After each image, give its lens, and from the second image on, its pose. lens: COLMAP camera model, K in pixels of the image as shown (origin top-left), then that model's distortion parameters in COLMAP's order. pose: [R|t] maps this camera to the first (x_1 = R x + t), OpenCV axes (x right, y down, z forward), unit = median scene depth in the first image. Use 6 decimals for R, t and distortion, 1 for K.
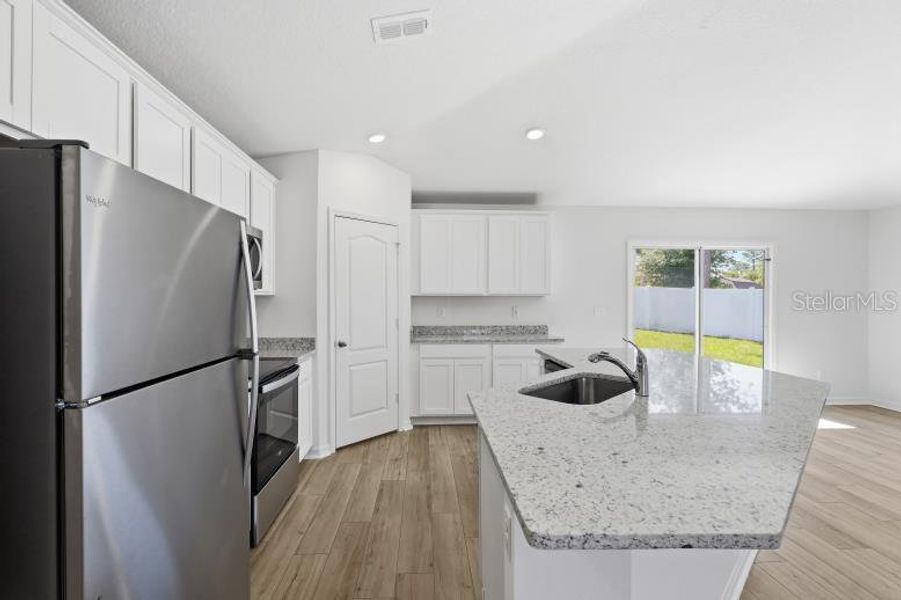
lens RADIAL K [[420.5, 0, 447.2], [0, 420.5, 296.4], [0, 0, 1]] dist [-0.001221, -0.000162]
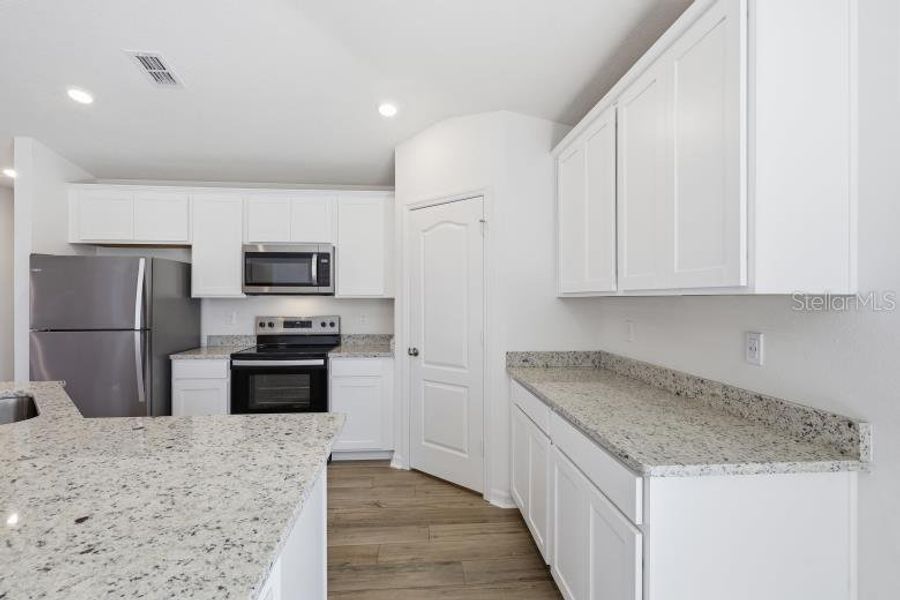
lens RADIAL K [[420.0, 0, 446.7], [0, 420.0, 296.4], [0, 0, 1]] dist [-0.001221, -0.000162]
pose [[0.027176, -0.005124, -0.999618, 0.604604], [0.002626, 0.999984, -0.005055, -0.000126], [0.999627, -0.002488, 0.027189, 0.993534]]
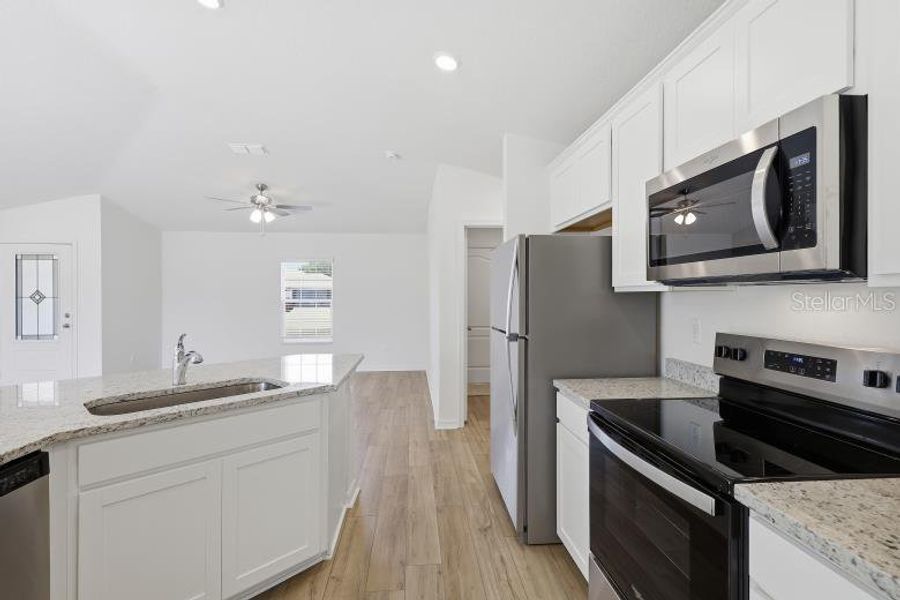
lens RADIAL K [[420.0, 0, 446.7], [0, 420.0, 296.4], [0, 0, 1]] dist [-0.001221, -0.000162]
pose [[-0.999742, 0.002480, -0.022589, -0.101025], [0.002571, 0.999989, -0.003998, 0.003420], [0.022579, -0.004055, -0.999737, 1.013344]]
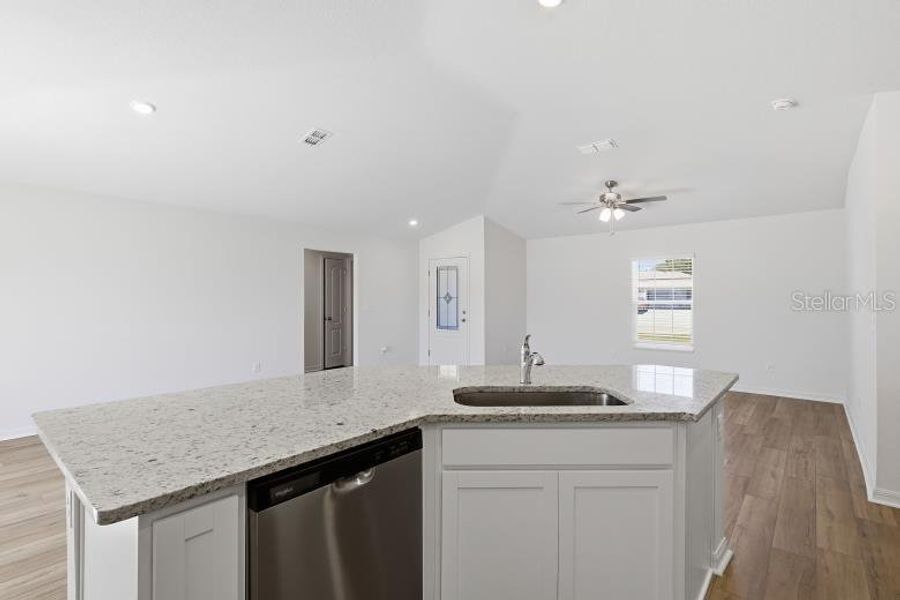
lens RADIAL K [[420.0, 0, 446.7], [0, 420.0, 296.4], [0, 0, 1]] dist [-0.001221, -0.000162]
pose [[-0.714231, 0.003484, 0.699901, -0.084056], [-0.001558, 0.999977, -0.006568, 0.002216], [-0.699908, -0.005782, -0.714210, 0.935558]]
